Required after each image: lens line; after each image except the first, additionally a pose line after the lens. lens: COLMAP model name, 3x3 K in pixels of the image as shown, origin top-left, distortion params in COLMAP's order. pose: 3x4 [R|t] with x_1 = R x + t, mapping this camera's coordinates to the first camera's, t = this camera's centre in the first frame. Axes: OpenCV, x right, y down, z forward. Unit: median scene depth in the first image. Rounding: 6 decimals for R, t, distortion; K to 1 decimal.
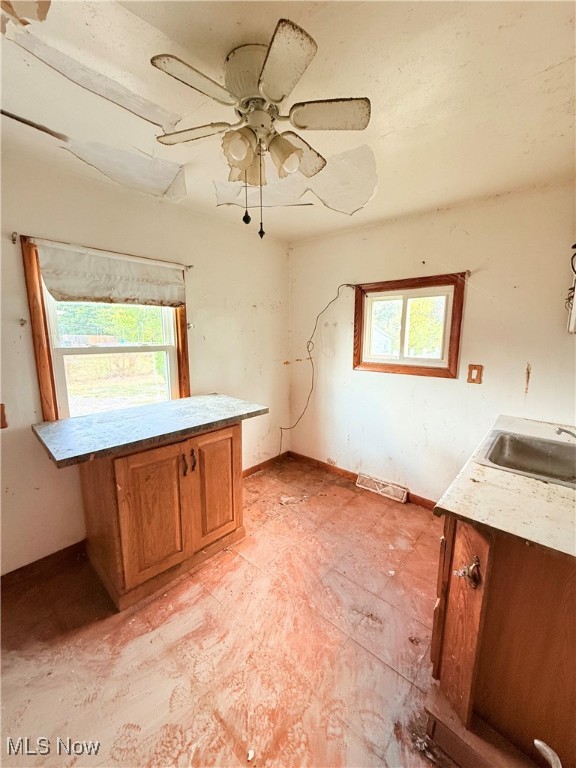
lens RADIAL K [[303.3, 0, 289.6], [0, 303.3, 385.4], [0, 0, 1]] dist [-0.000790, -0.000030]
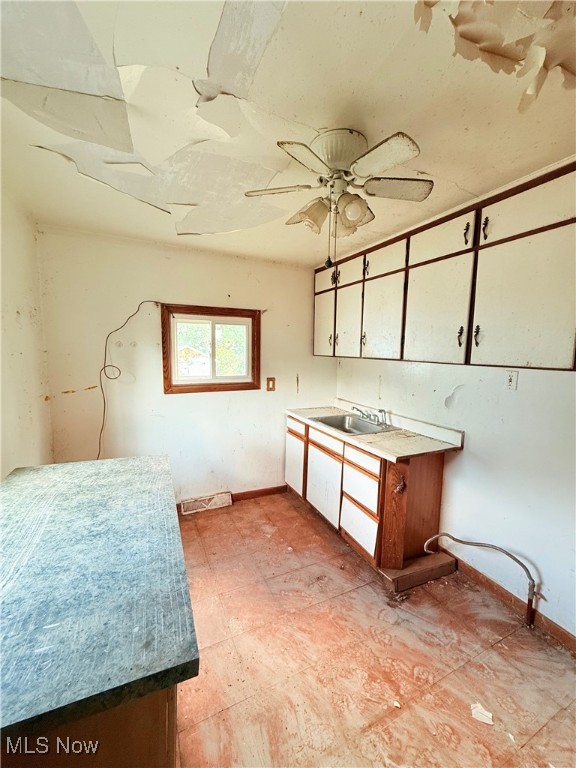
lens RADIAL K [[303.3, 0, 289.6], [0, 303.3, 385.4], [0, 0, 1]] dist [-0.000790, -0.000030]
pose [[0.394619, -0.106914, 0.912603, -0.631210], [0.141701, 0.988407, 0.054522, -0.097627], [-0.907853, 0.107802, 0.405194, 0.369171]]
